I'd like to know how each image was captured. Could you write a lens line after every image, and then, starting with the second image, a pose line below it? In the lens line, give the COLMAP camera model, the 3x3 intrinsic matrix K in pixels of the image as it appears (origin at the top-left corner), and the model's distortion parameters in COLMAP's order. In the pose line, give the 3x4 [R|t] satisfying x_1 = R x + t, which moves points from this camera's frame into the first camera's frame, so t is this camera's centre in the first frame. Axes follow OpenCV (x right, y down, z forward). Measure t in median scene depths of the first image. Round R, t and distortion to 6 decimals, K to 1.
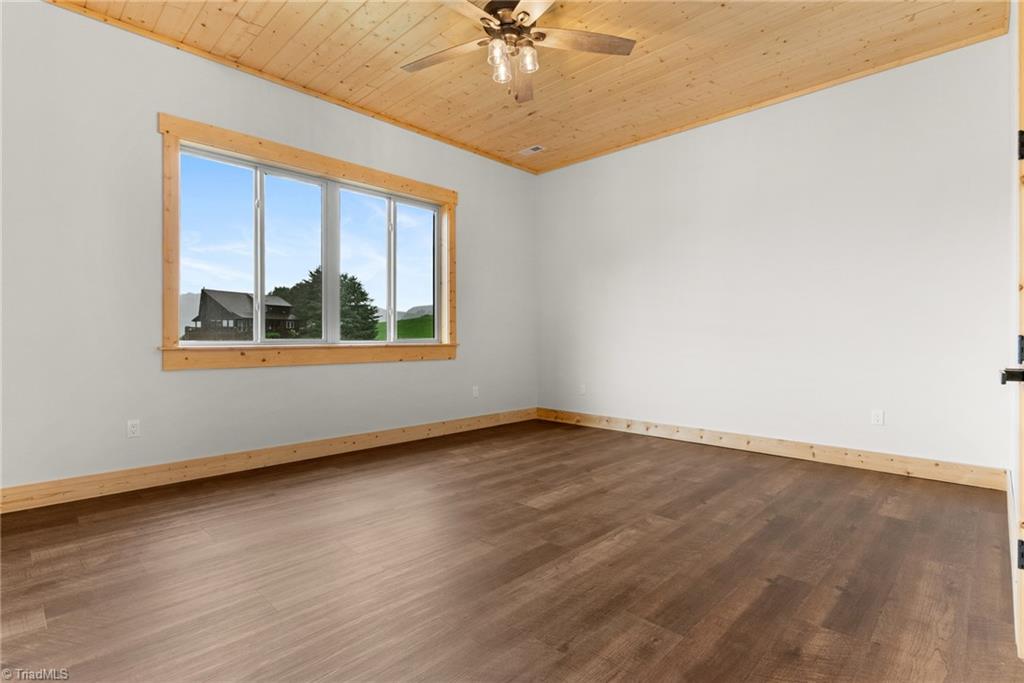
lens RADIAL K [[501.0, 0, 514.6], [0, 501.0, 340.7], [0, 0, 1]] dist [-0.000252, -0.000095]
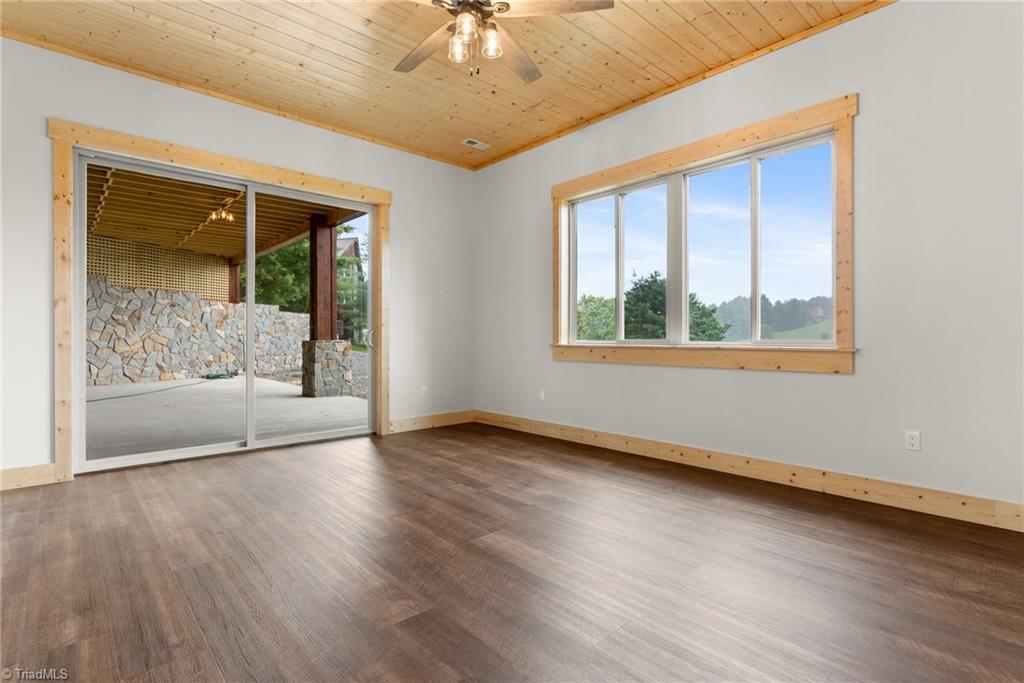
lens RADIAL K [[501.0, 0, 512.9], [0, 501.0, 333.9], [0, 0, 1]] dist [-0.000252, -0.000095]
pose [[-0.071114, -0.004980, -0.997456, 0.722373], [-0.008292, 0.999956, -0.004401, -0.008123], [0.997434, 0.007958, -0.071152, 0.906400]]
